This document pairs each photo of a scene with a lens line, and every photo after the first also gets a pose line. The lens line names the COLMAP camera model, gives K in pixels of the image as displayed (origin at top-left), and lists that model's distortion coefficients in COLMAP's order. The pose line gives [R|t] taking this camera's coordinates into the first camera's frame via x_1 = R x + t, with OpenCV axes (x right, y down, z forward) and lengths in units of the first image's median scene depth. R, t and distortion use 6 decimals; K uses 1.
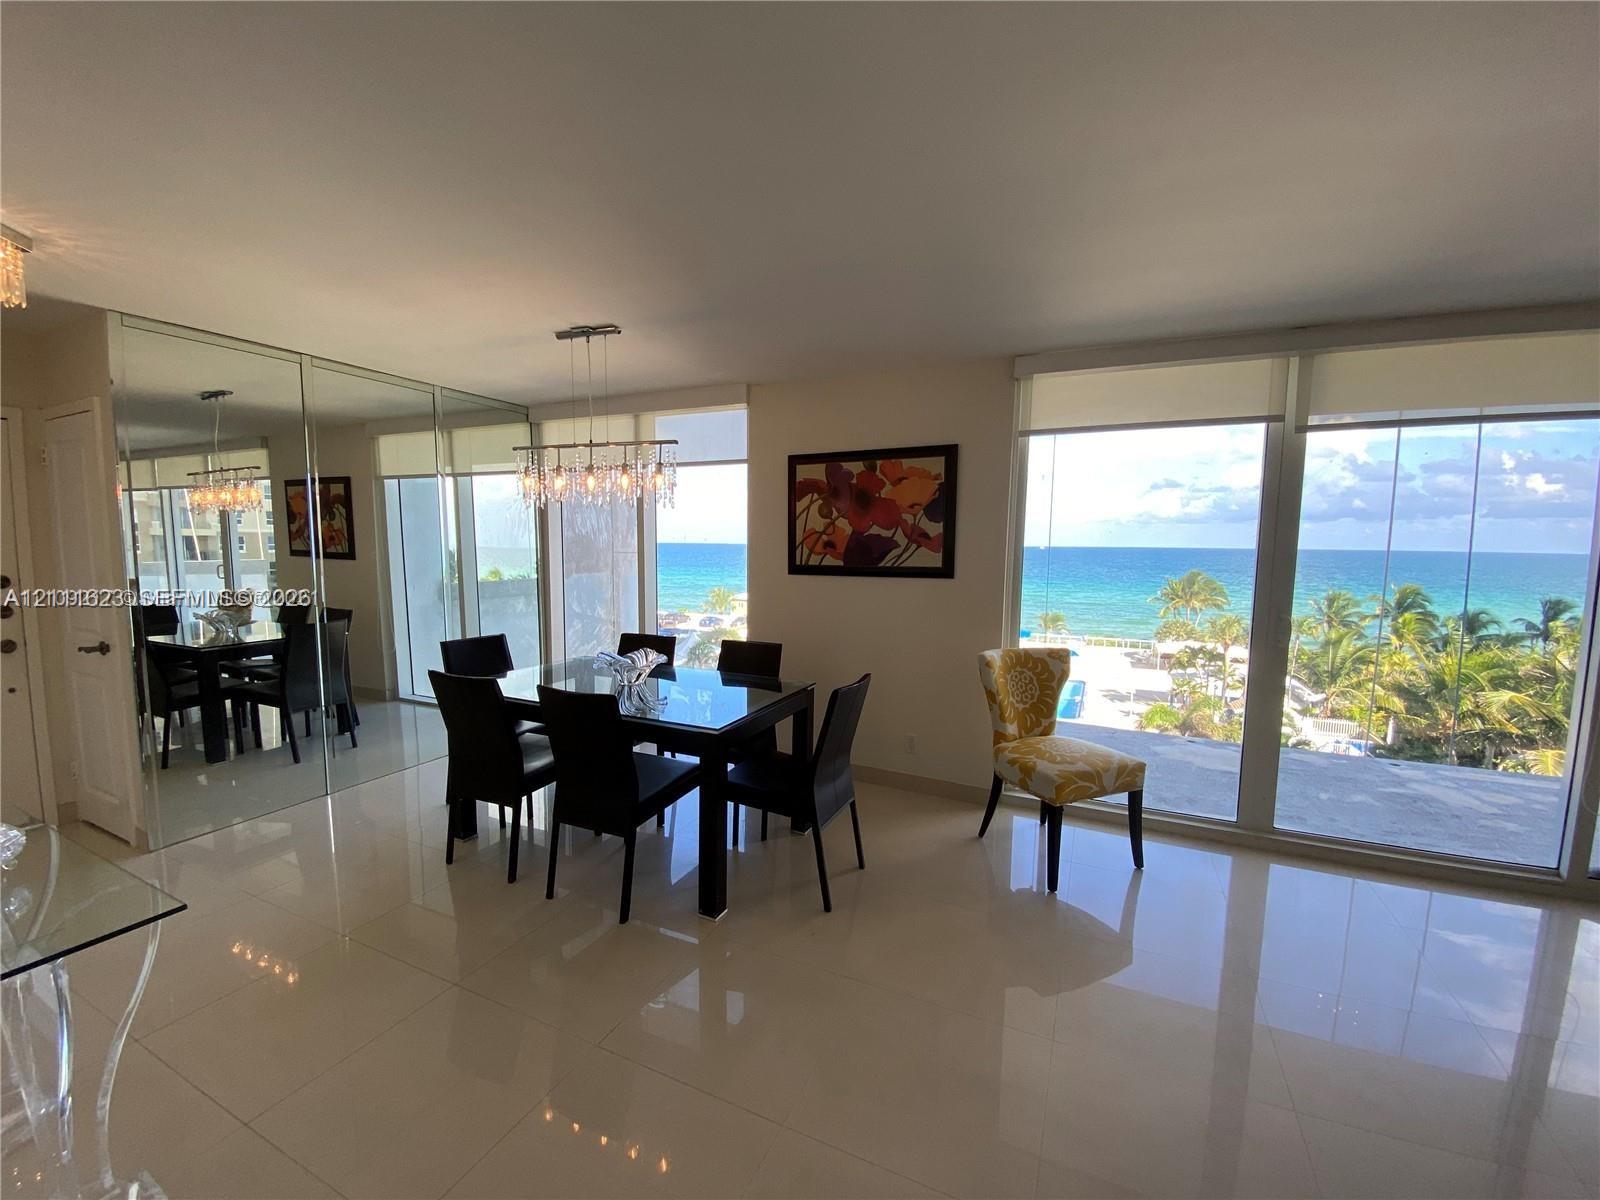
lens RADIAL K [[656.3, 0, 787.2], [0, 656.3, 616.2], [0, 0, 1]] dist [-0.013159, -0.005351]
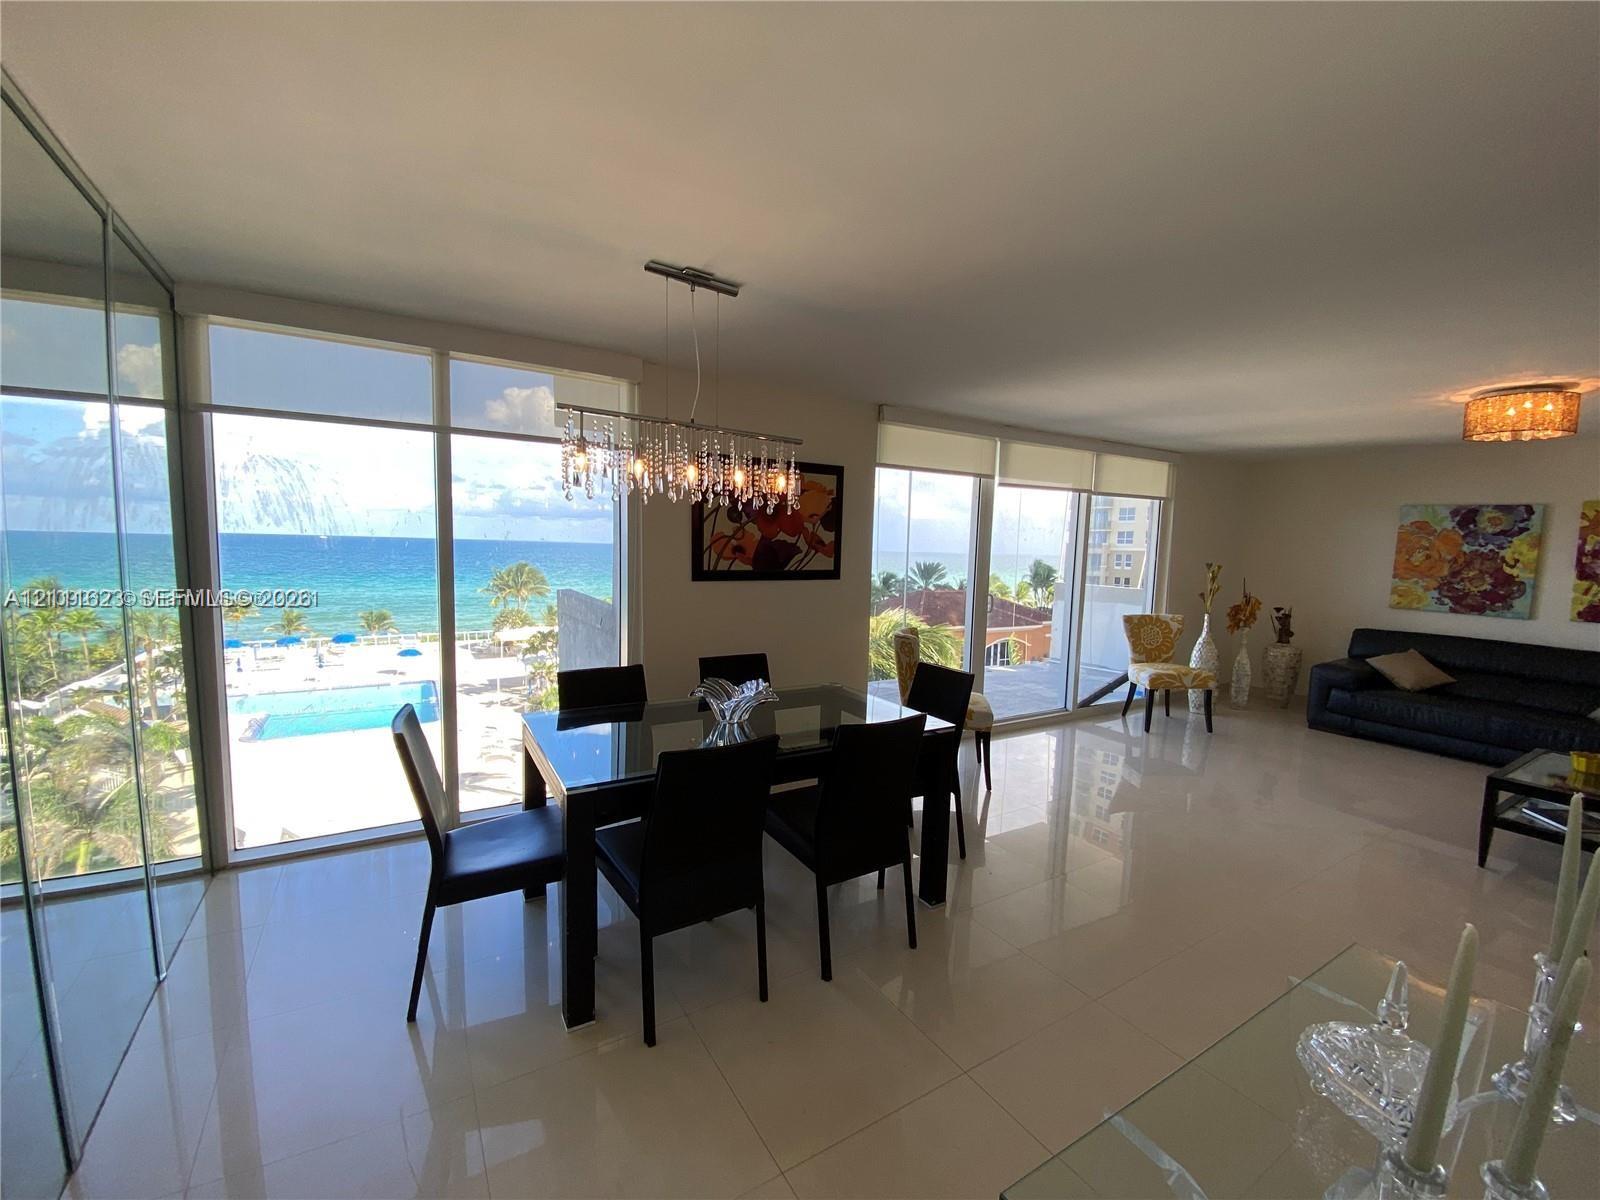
lens RADIAL K [[656.3, 0, 801.0], [0, 656.3, 609.0], [0, 0, 1]] dist [-0.013159, -0.005351]
pose [[0.537019, -0.074430, 0.840280, -0.757197], [0.073108, 0.996458, 0.041541, -0.056288], [-0.840396, 0.039123, 0.540559, 0.406334]]
